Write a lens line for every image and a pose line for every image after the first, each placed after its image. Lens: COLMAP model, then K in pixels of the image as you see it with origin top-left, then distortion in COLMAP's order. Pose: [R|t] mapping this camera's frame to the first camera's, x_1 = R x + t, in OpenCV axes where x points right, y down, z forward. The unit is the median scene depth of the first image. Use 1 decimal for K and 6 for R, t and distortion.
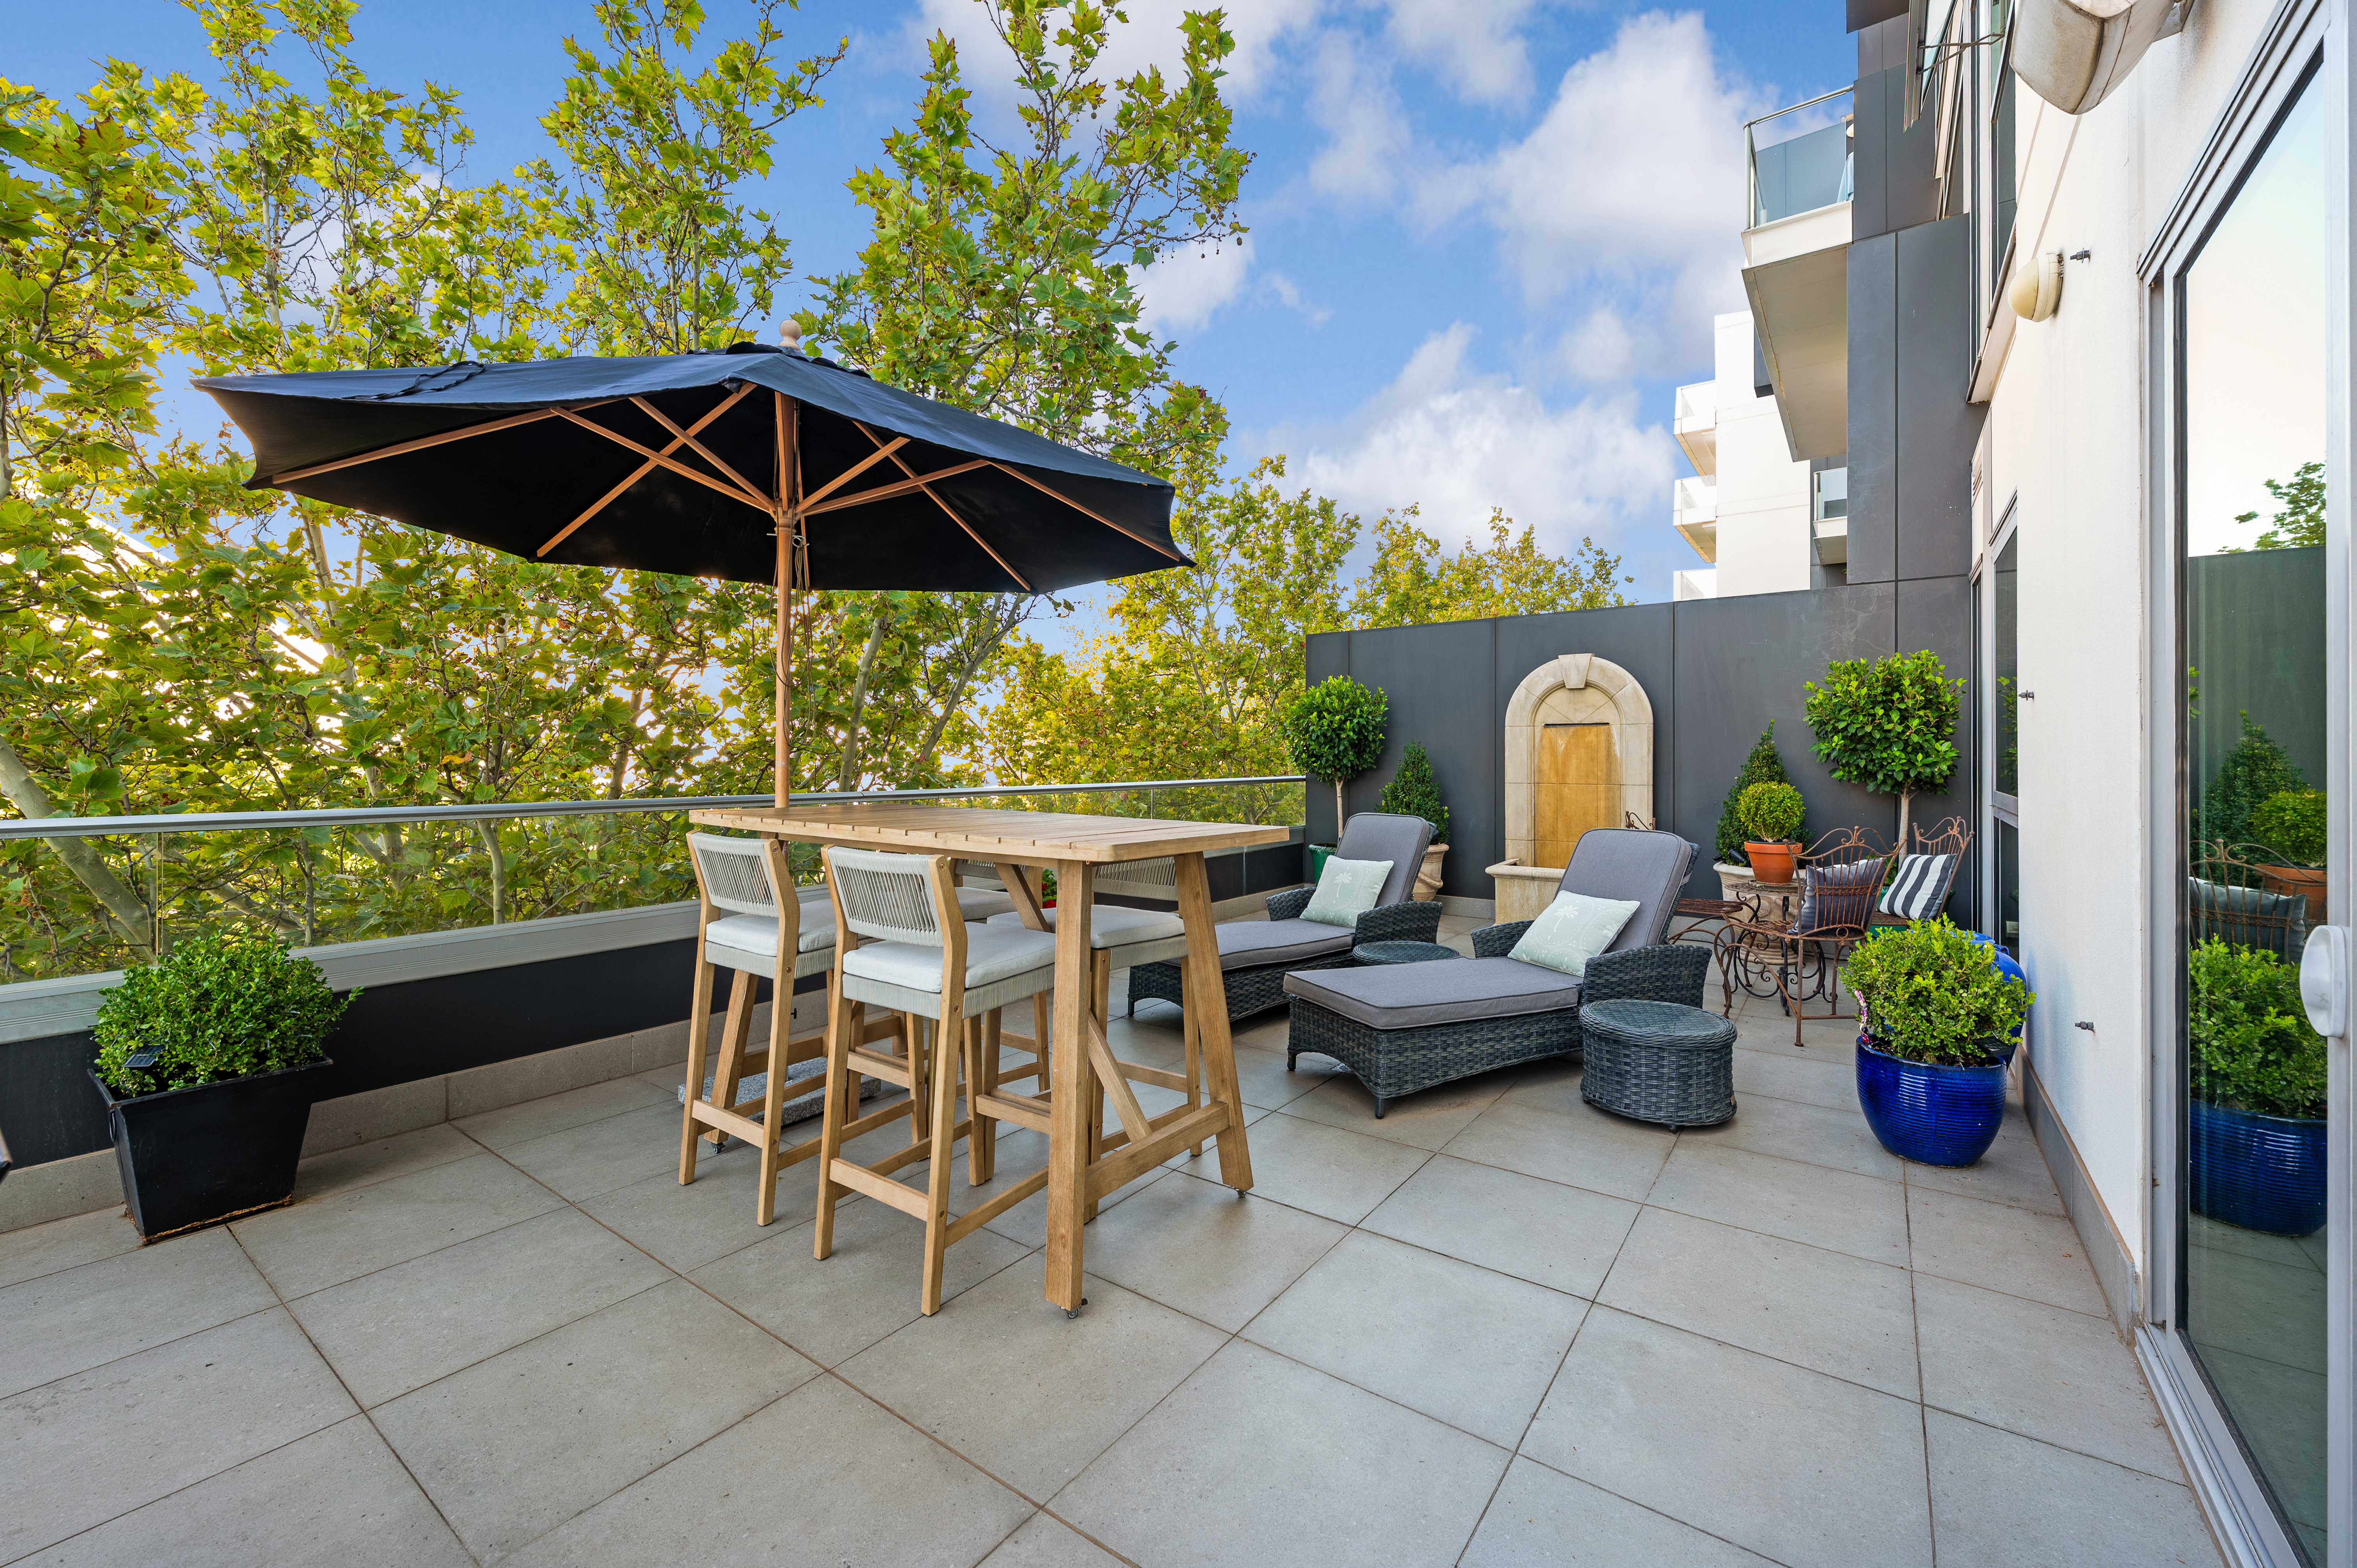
lens RADIAL K [[939.2, 0, 1182.7], [0, 939.2, 759.1], [0, 0, 1]] dist [0.000075, 0.000211]
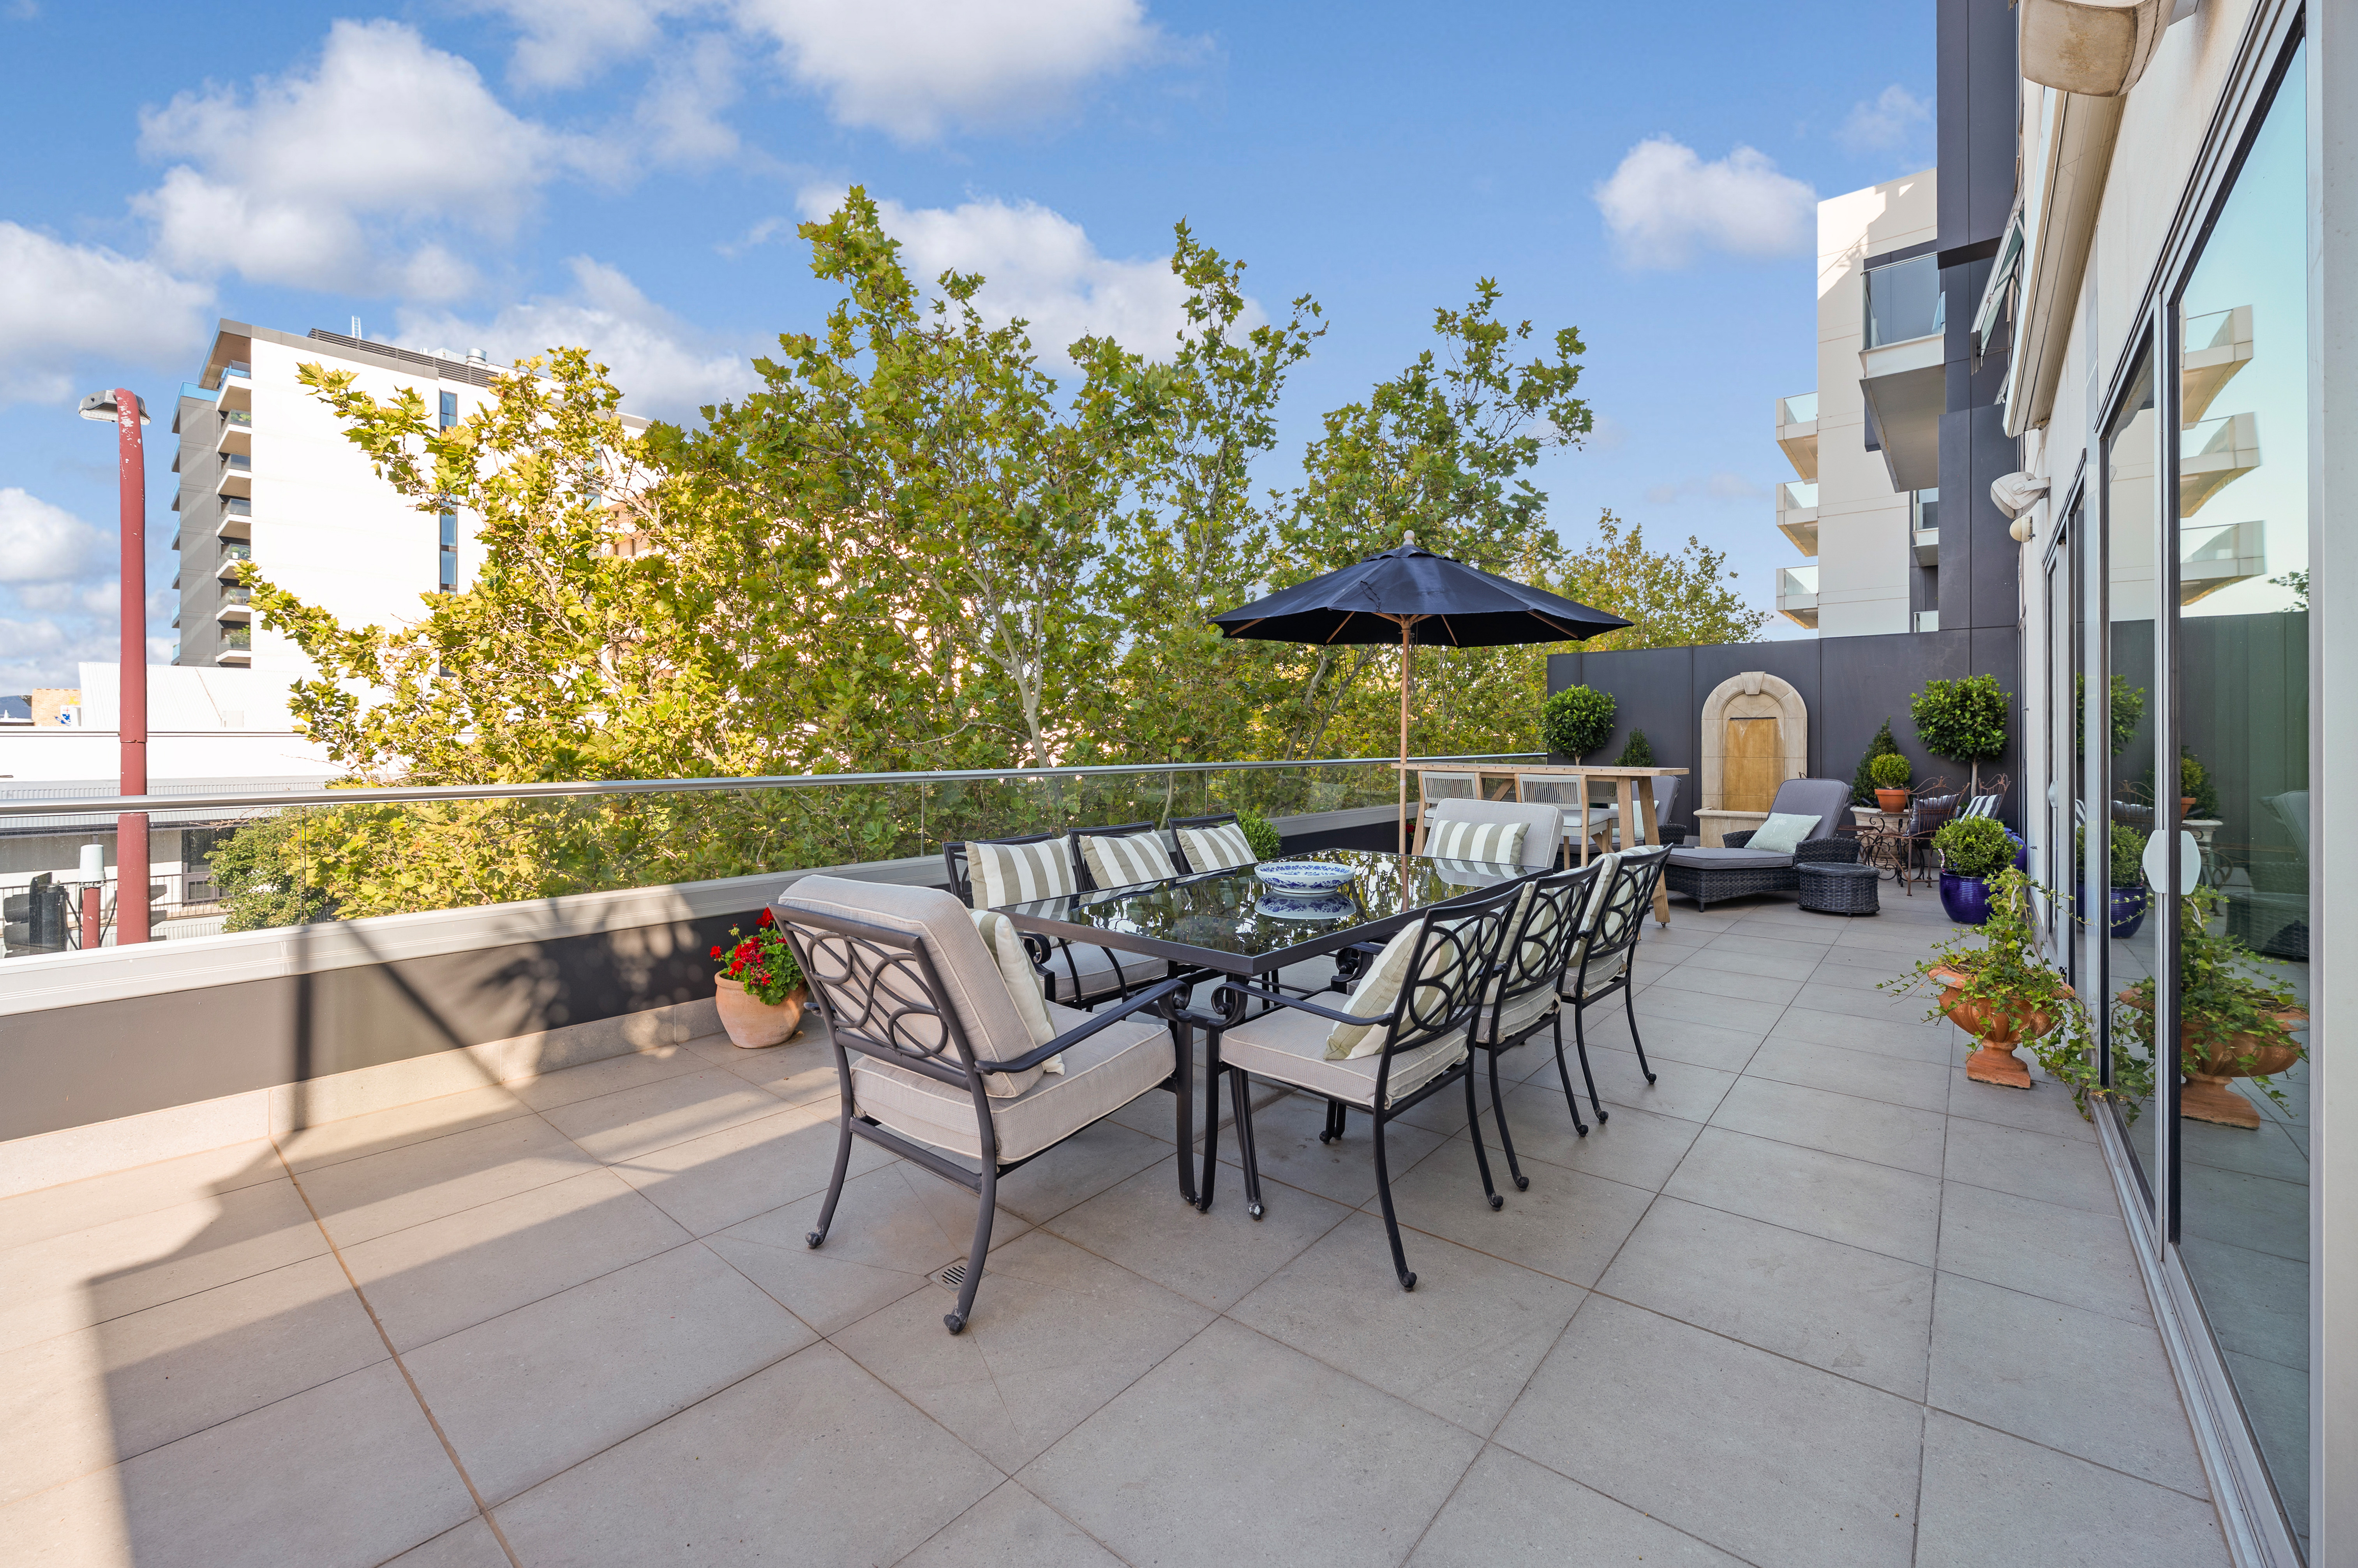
lens RADIAL K [[939.6, 0, 1198.4], [0, 939.6, 742.4], [0, 0, 1]] dist [0.000075, 0.000211]
pose [[0.998365, -0.000290, -0.057158, -0.443190], [0.000281, 1.000000, -0.000169, 0.002813], [0.057158, 0.000153, 0.998365, -0.647437]]
